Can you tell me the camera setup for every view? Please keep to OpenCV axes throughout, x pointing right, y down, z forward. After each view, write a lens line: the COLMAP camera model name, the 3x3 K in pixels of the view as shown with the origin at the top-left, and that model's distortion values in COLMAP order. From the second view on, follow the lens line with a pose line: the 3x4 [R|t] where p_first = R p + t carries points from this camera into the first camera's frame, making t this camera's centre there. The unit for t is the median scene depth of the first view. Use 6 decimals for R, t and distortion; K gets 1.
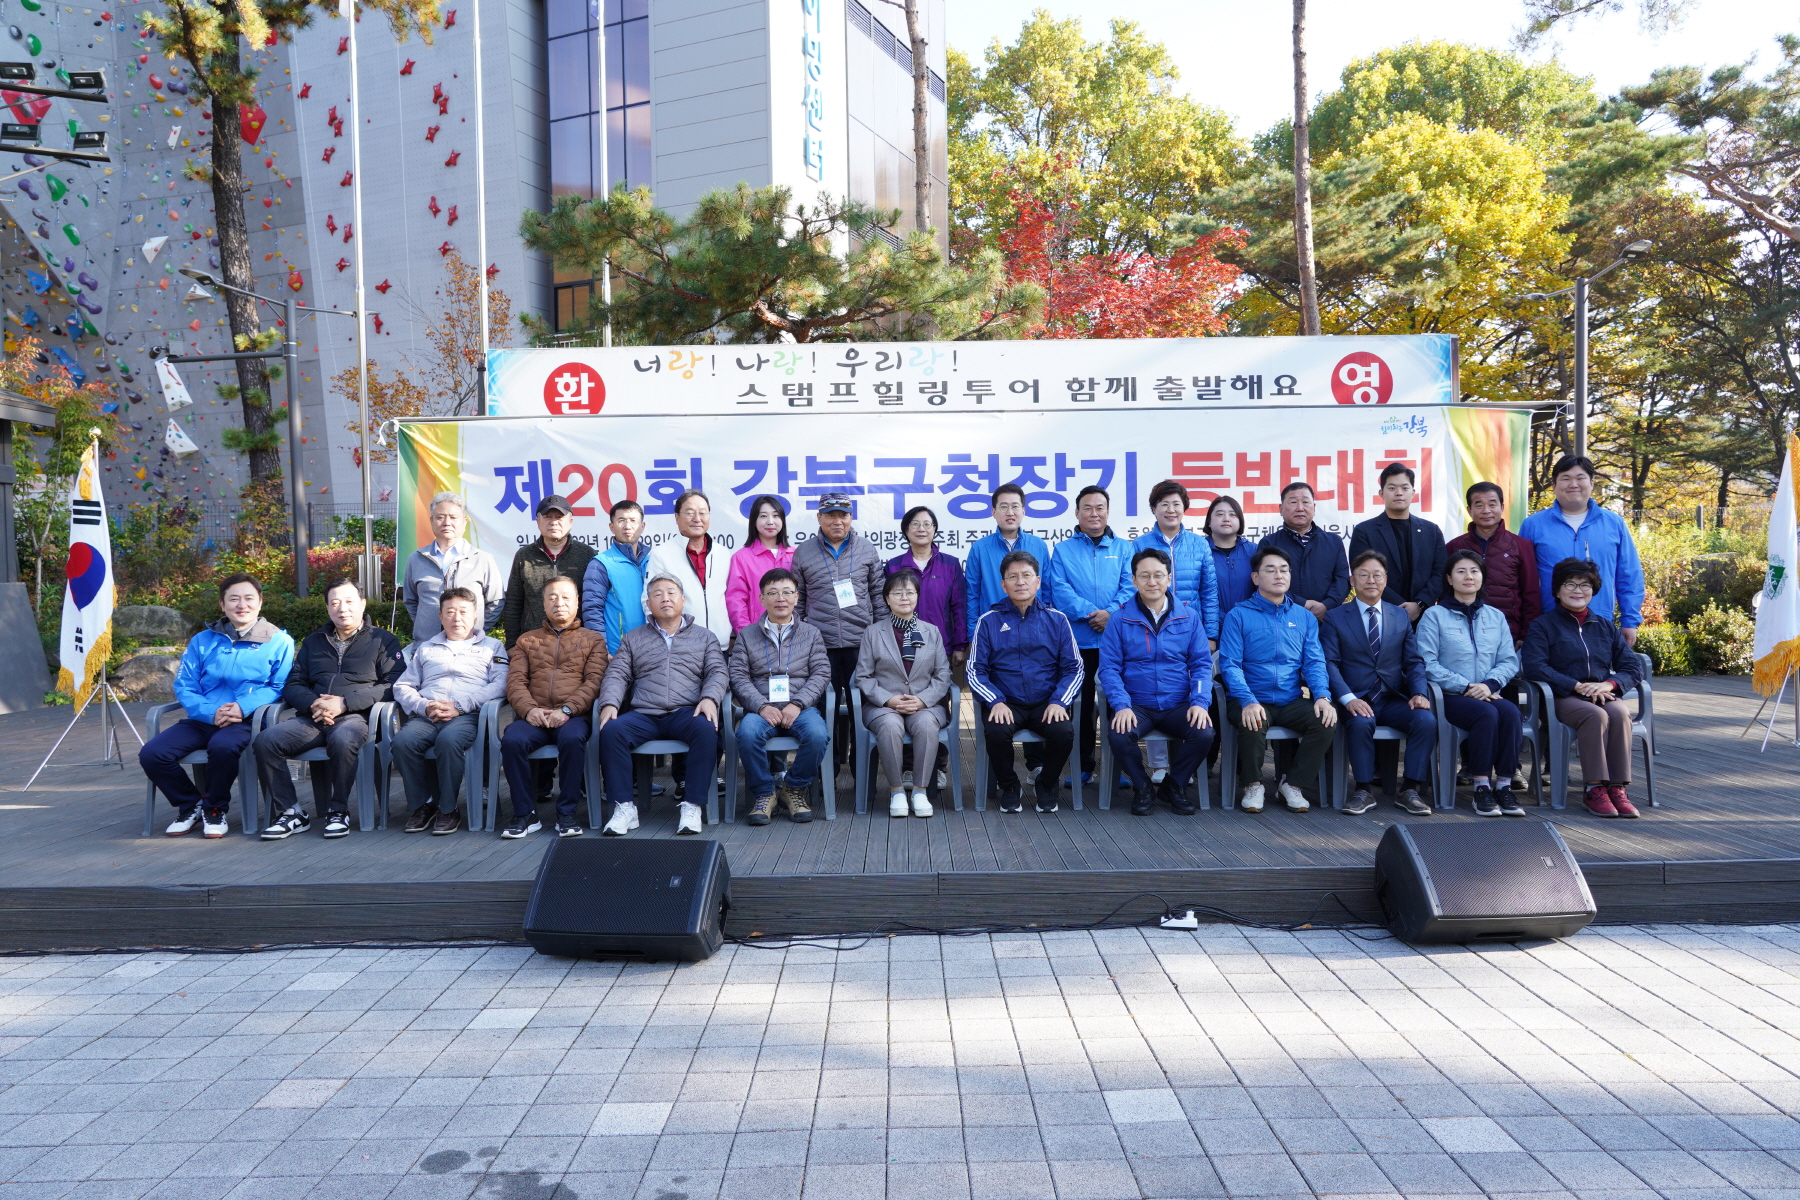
lens RADIAL K [[1265.0, 0, 897.0], [0, 1265.0, 600.6], [0, 0, 1]] dist [-0.030162, 0.030282]
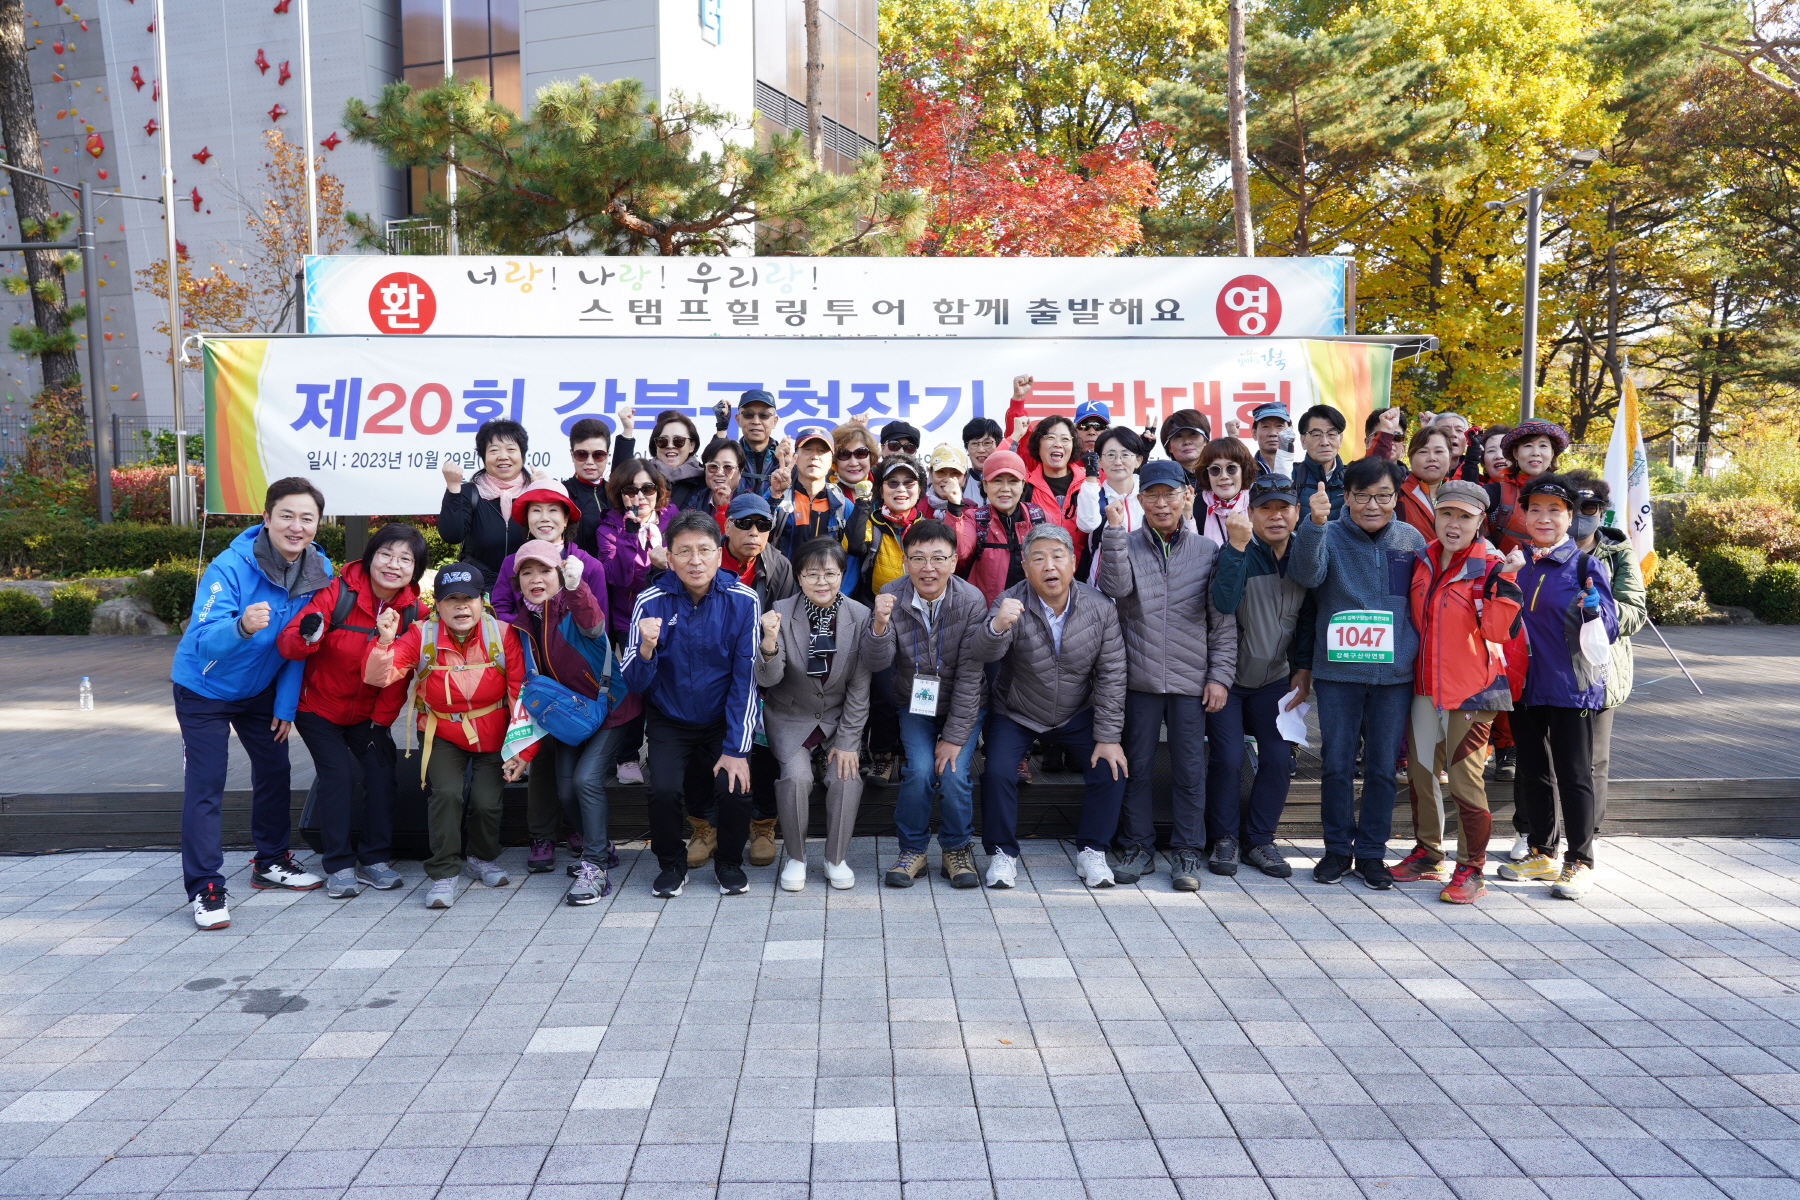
lens RADIAL K [[1542.4, 0, 900.0], [0, 1542.4, 600.0], [0, 0, 1]] dist [0.014822, 0.008344]
pose [[0.999545, 0.011161, 0.028019, 0.079449], [-0.012306, 0.999081, 0.041049, 0.000189], [-0.027535, -0.041376, 0.998764, -0.150111]]
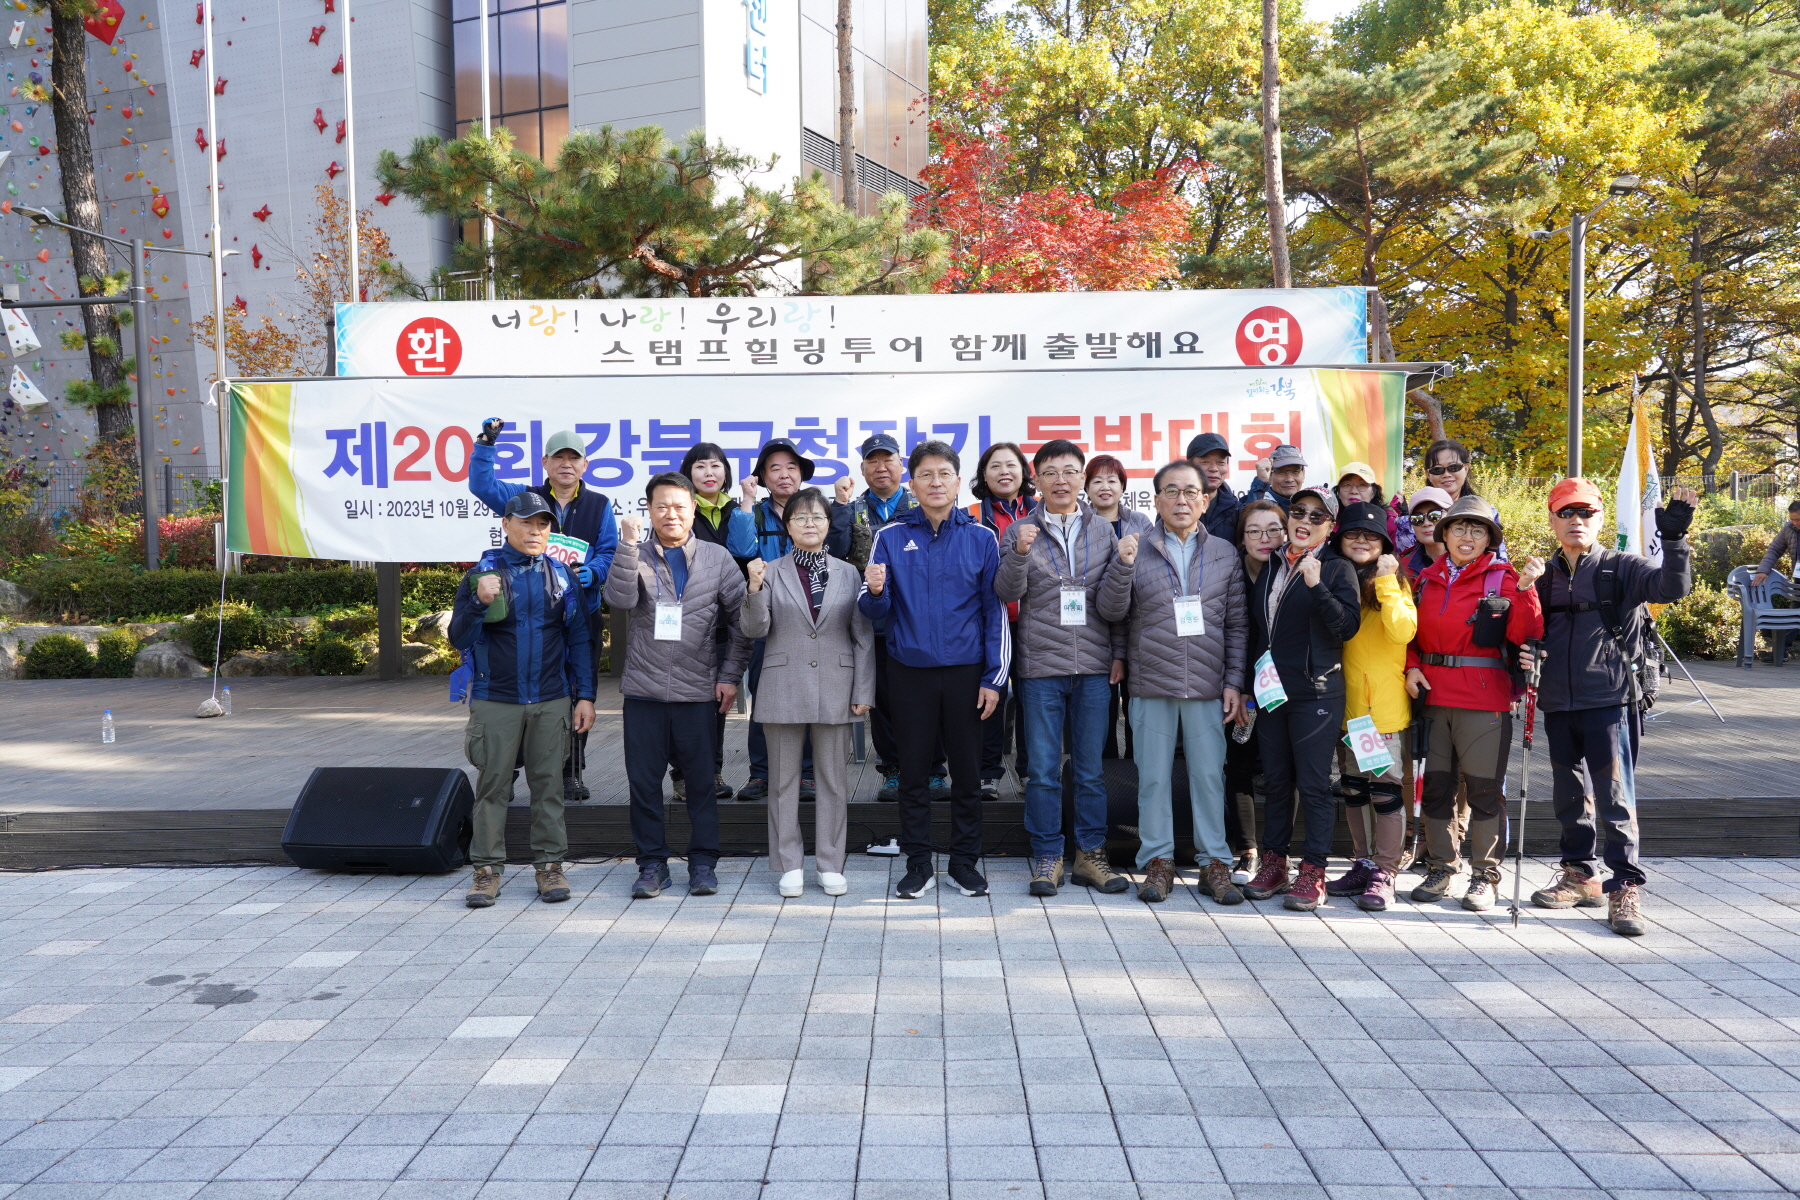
lens RADIAL K [[1578.8, 0, 900.0], [0, 1578.8, 600.0], [0, 0, 1]] dist [0.020487, 0.003147]
pose [[0.999731, 0.004881, -0.022686, 0.123667], [-0.004737, 0.999968, 0.006408, 0.013081], [0.022716, -0.006299, 0.999722, -0.174785]]
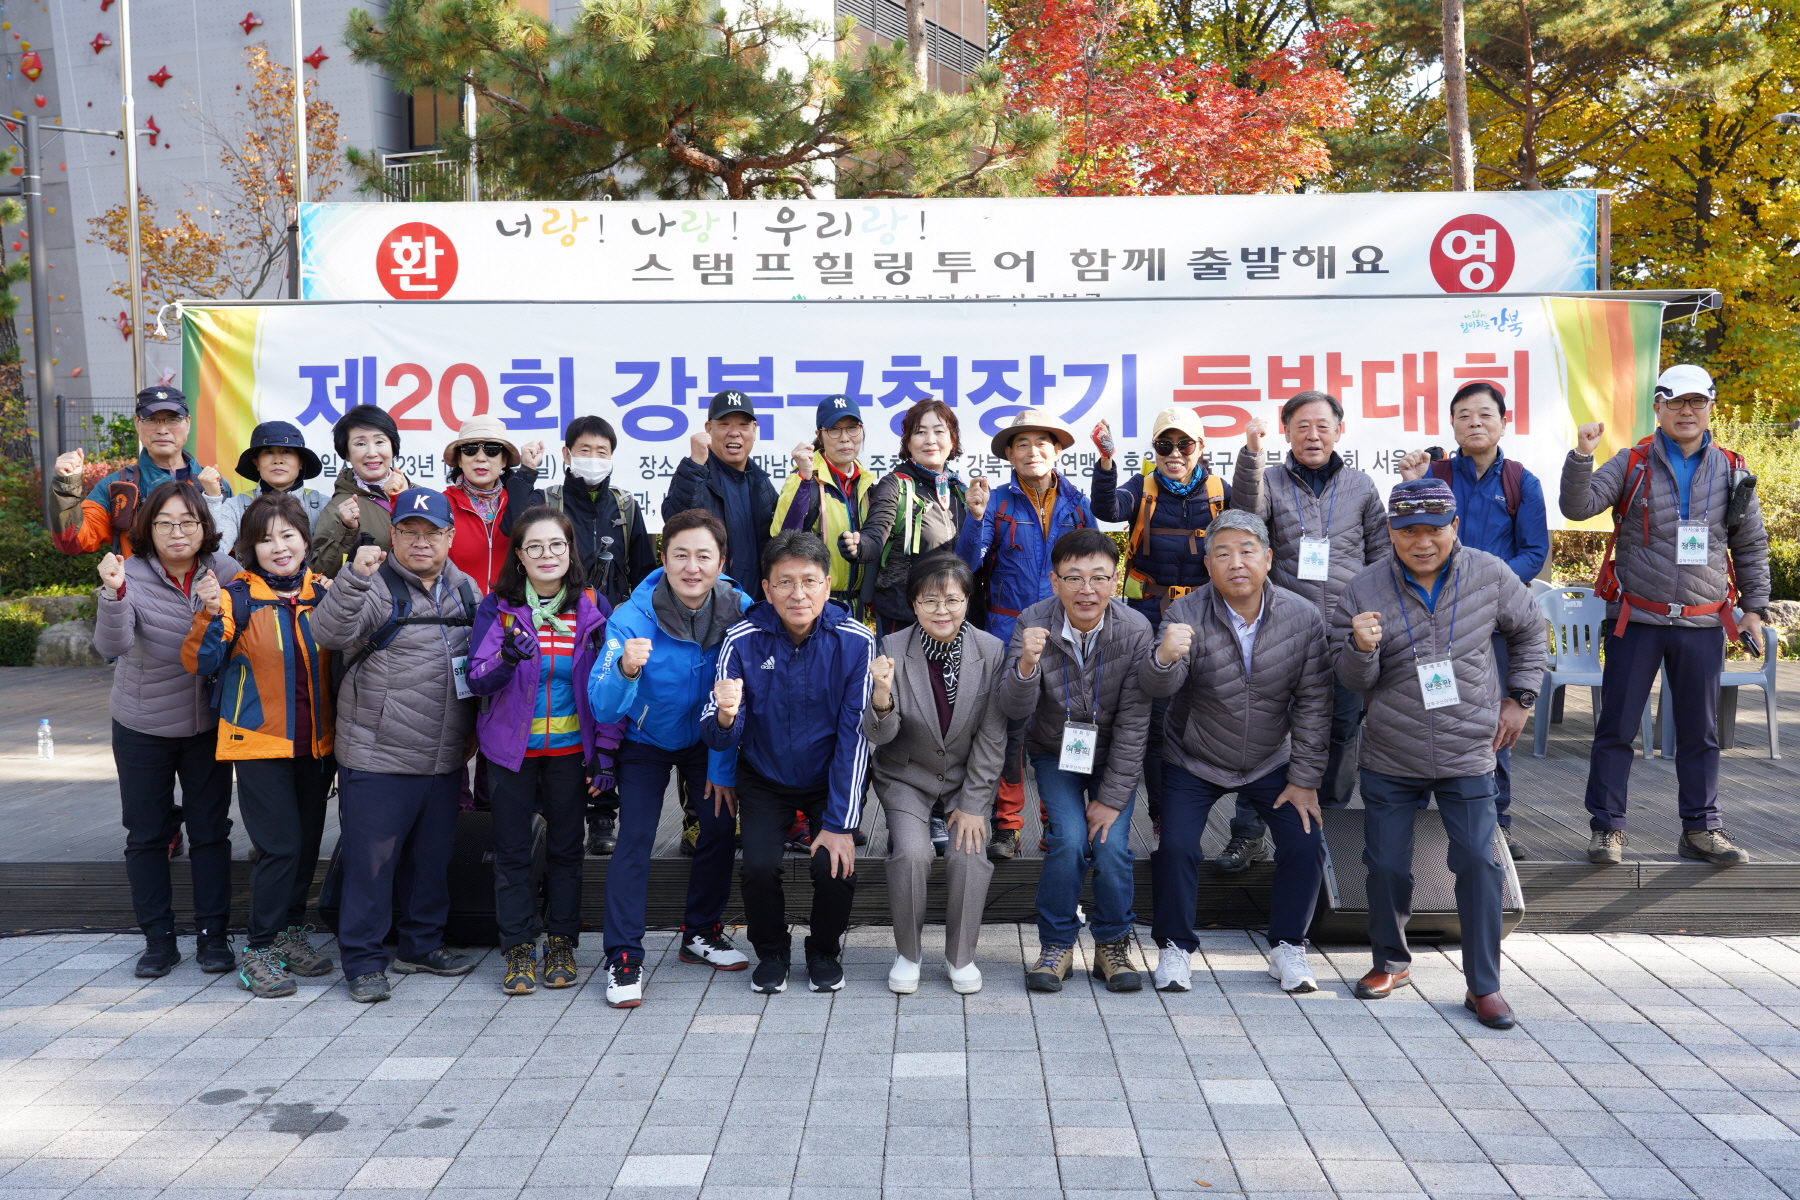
lens RADIAL K [[1940.6, 0, 897.3], [0, 1940.6, 601.2], [0, 0, 1]] dist [0.053686, -0.051932]
pose [[0.999549, 0.012238, -0.027428, 0.065326], [-0.011362, 0.999427, 0.031889, -0.003153], [0.027803, -0.031563, 0.999115, -0.161032]]
